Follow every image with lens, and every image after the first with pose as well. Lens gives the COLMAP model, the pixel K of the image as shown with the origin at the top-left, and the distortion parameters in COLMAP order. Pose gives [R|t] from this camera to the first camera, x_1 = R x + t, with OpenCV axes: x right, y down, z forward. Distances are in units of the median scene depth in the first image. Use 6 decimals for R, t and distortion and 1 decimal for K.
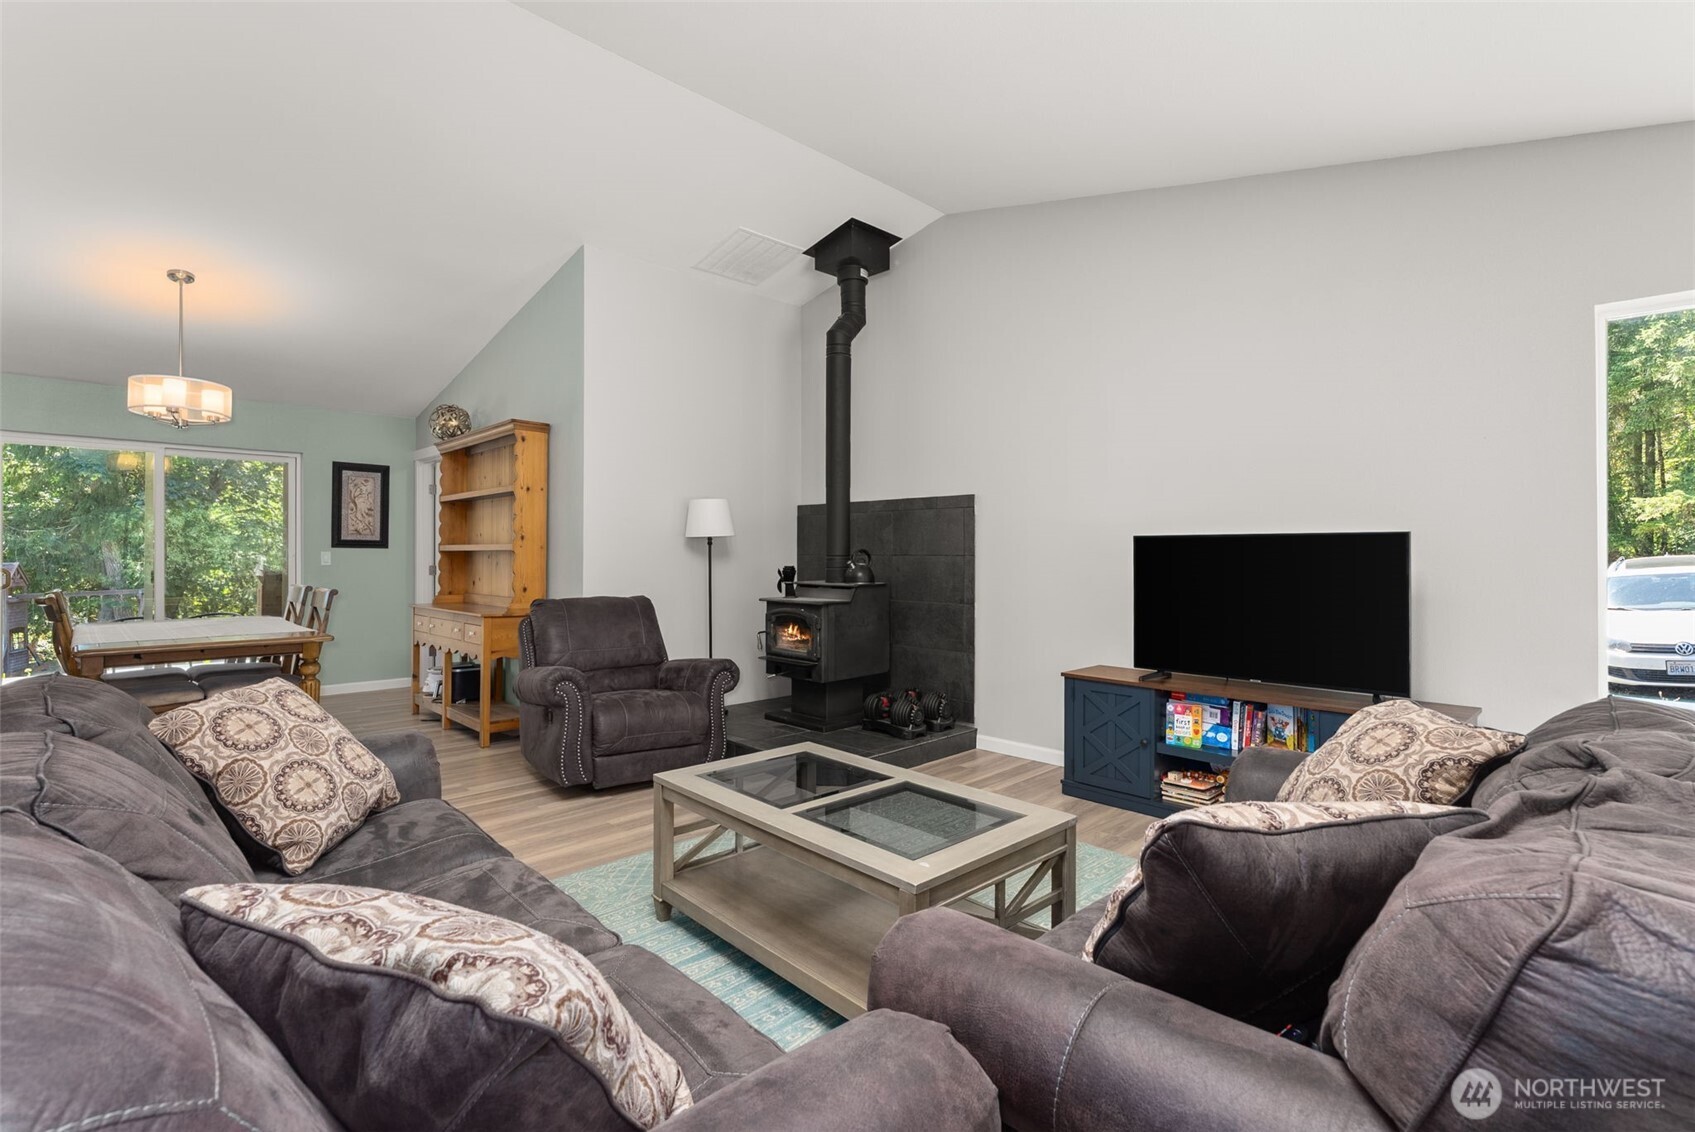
lens RADIAL K [[779.8, 0, 847.5], [0, 779.8, 566.0], [0, 0, 1]] dist [0.000549, 0.000103]
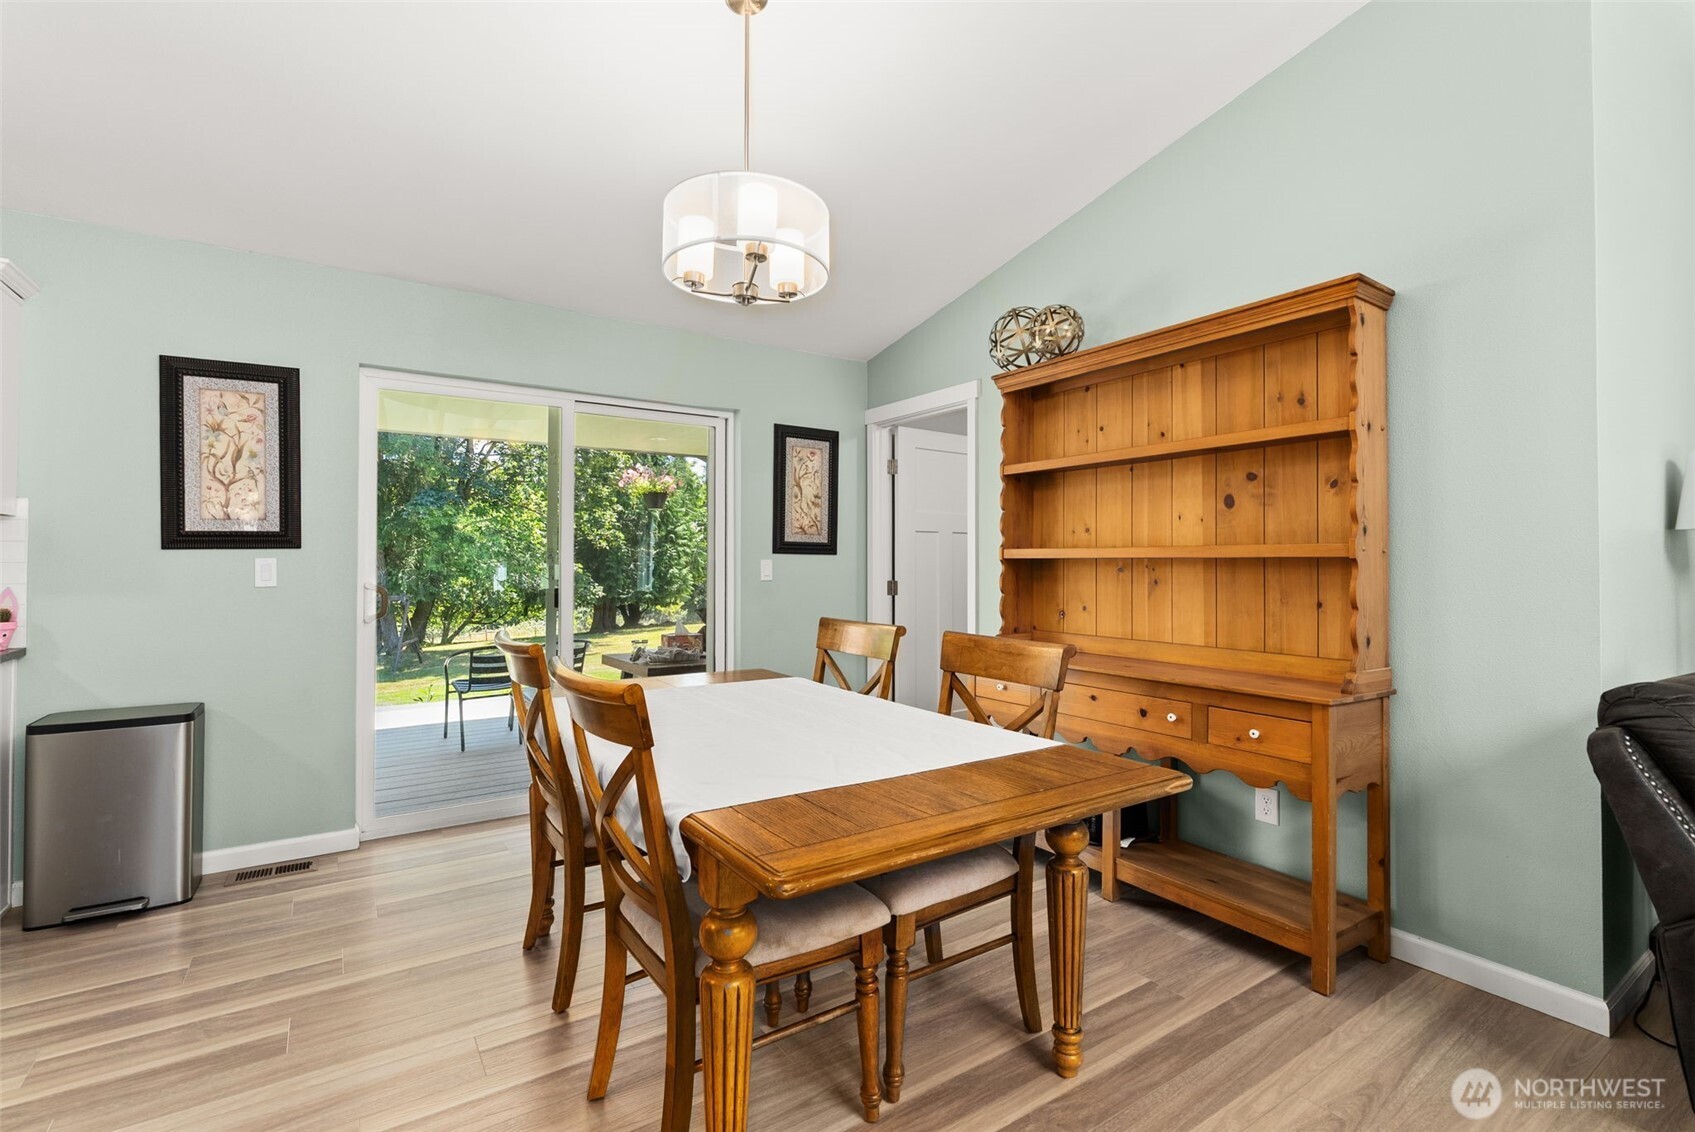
lens RADIAL K [[764.0, 0, 839.7], [0, 764.0, 557.7], [0, 0, 1]] dist [-0.001584, 0.000468]
pose [[0.984094, -0.000453, -0.177650, -0.538850], [-0.003944, 0.999695, -0.024398, -0.005135], [0.177607, 0.024711, 0.983791, 0.410598]]
